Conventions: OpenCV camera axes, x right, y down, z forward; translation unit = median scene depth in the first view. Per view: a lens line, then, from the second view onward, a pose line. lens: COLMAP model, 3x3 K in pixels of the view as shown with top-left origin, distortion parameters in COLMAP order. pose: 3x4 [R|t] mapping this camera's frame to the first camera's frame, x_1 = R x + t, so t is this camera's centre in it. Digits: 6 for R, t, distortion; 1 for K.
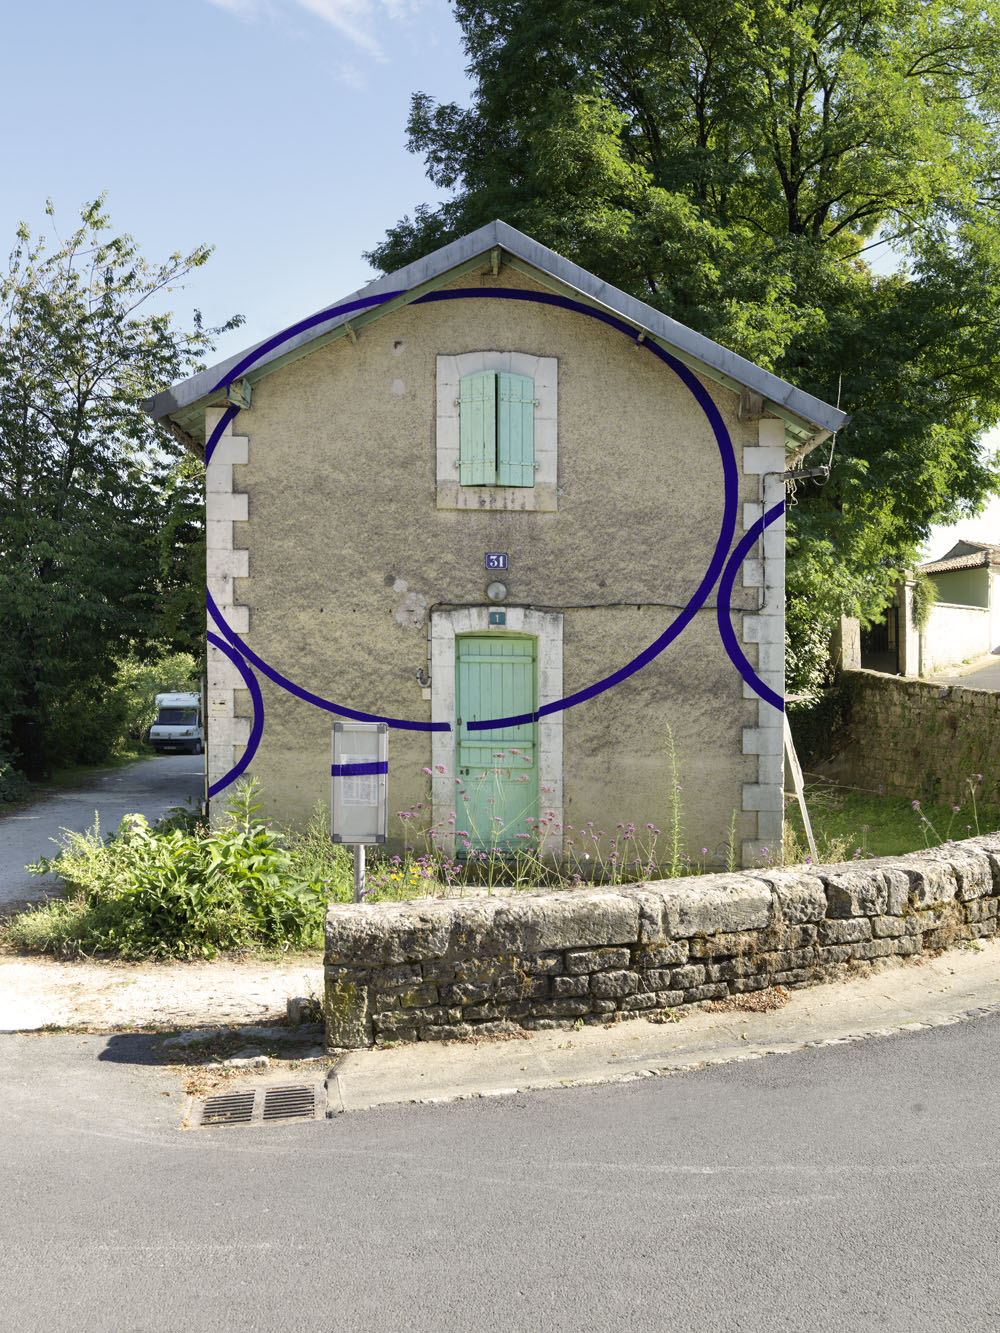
lens RADIAL K [[1032.3, 0, 499.9], [0, 1032.3, 680.9], [0, 0, 1]] dist [0.001445, -0.004555]
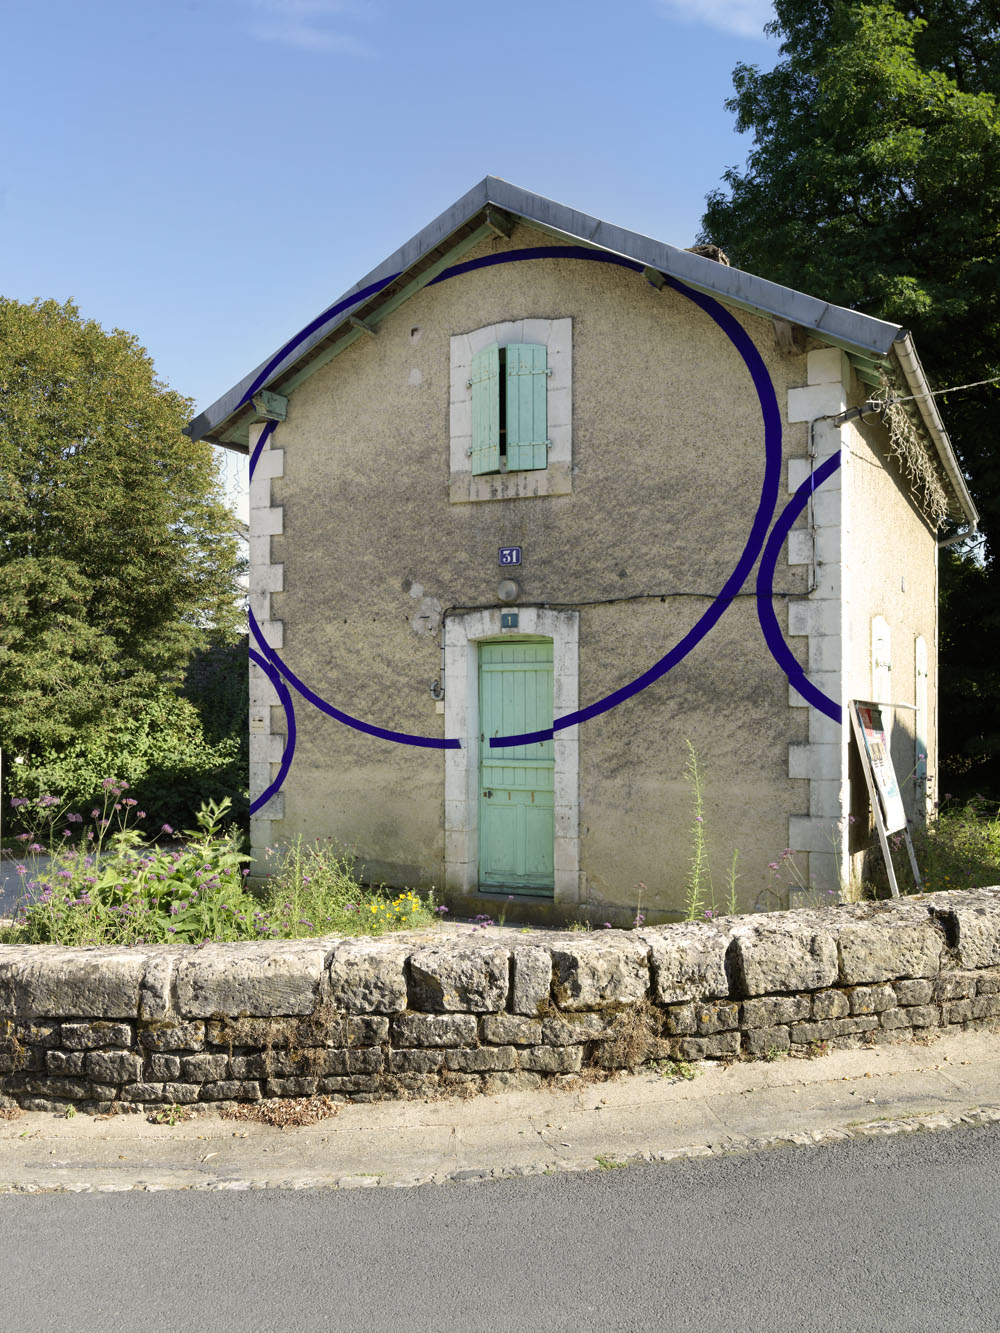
lens RADIAL K [[1058.2, 0, 500.0], [0, 1058.2, 666.5], [0, 0, 1]] dist [0.002567, -0.002307]
pose [[0.911678, -0.031850, -0.409670, 0.361270], [0.022824, 0.999377, -0.026905, 0.002823], [0.410272, 0.015179, 0.911837, 0.171857]]
